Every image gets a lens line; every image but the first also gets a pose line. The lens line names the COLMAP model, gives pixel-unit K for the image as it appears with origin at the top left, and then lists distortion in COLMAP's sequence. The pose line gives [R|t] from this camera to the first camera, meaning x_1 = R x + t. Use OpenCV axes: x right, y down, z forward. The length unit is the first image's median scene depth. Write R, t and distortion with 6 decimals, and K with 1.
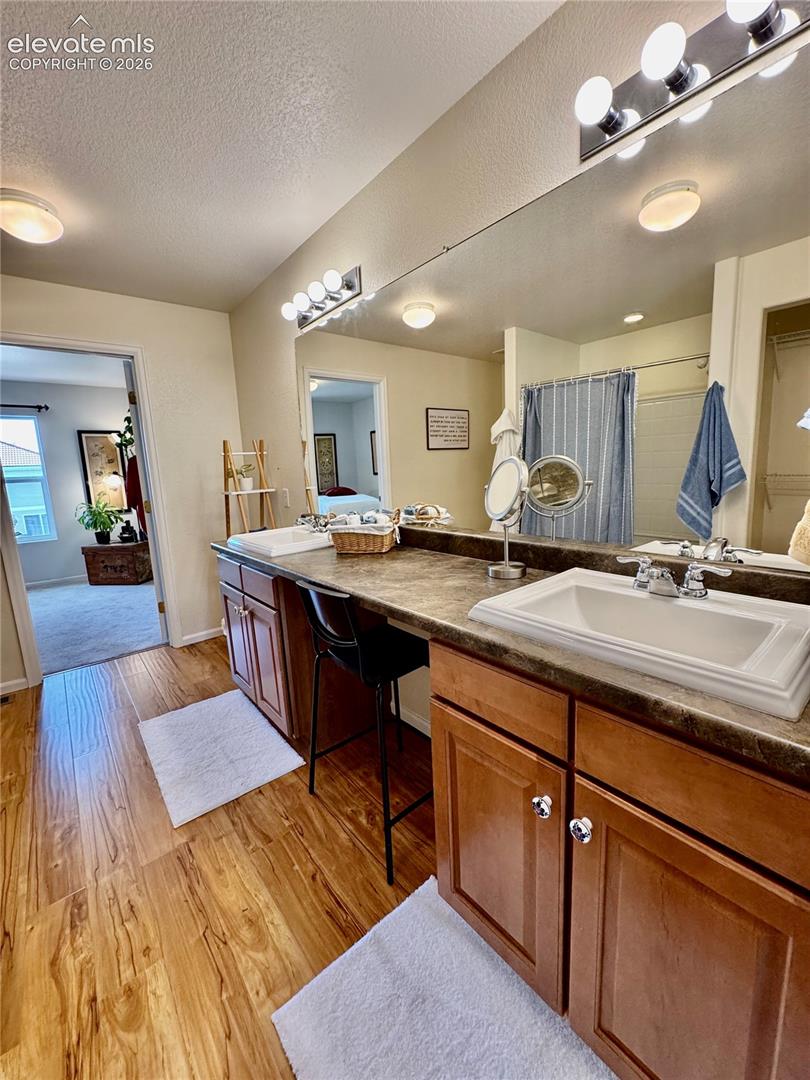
lens RADIAL K [[432.2, 0, 405.5], [0, 432.2, 537.5], [0, 0, 1]] dist [-0.002864, 0.000357]
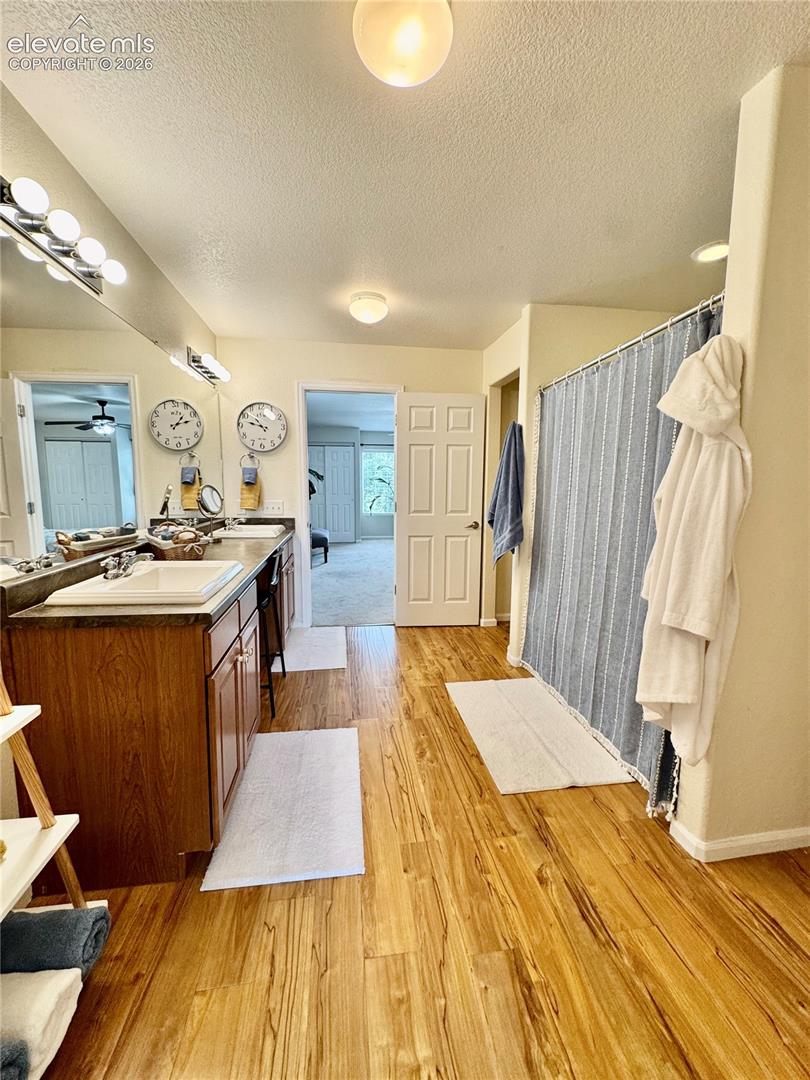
lens RADIAL K [[432.2, 0, 401.8], [0, 432.2, 538.3], [0, 0, 1]] dist [-0.002864, 0.000357]
pose [[-0.849281, -0.028595, 0.527166, -0.654462], [0.115372, 0.964345, 0.238177, -0.127727], [-0.515180, 0.263099, -0.815701, 0.899262]]
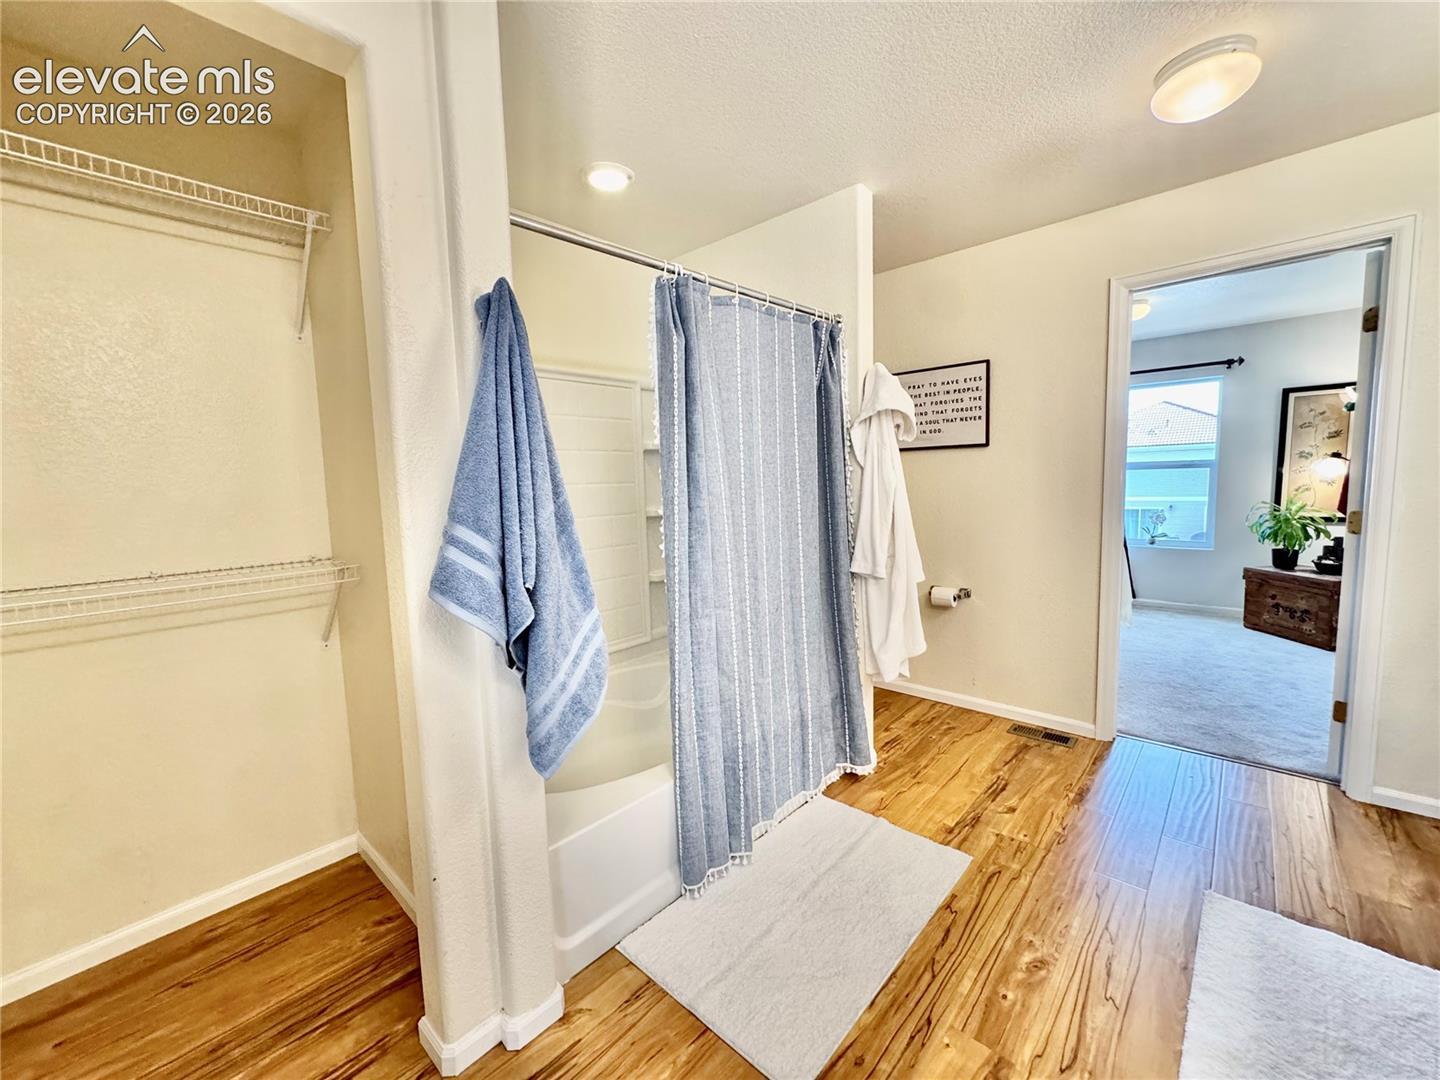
lens RADIAL K [[576.3, 0, 725.2], [0, 576.3, 537.5], [0, 0, 1]] dist [-0.002864, 0.000357]
pose [[0.137930, 0.137491, -0.980852, -0.005760], [-0.135622, 0.983612, 0.118806, -0.029165], [0.981113, 0.116638, 0.154317, 0.118983]]
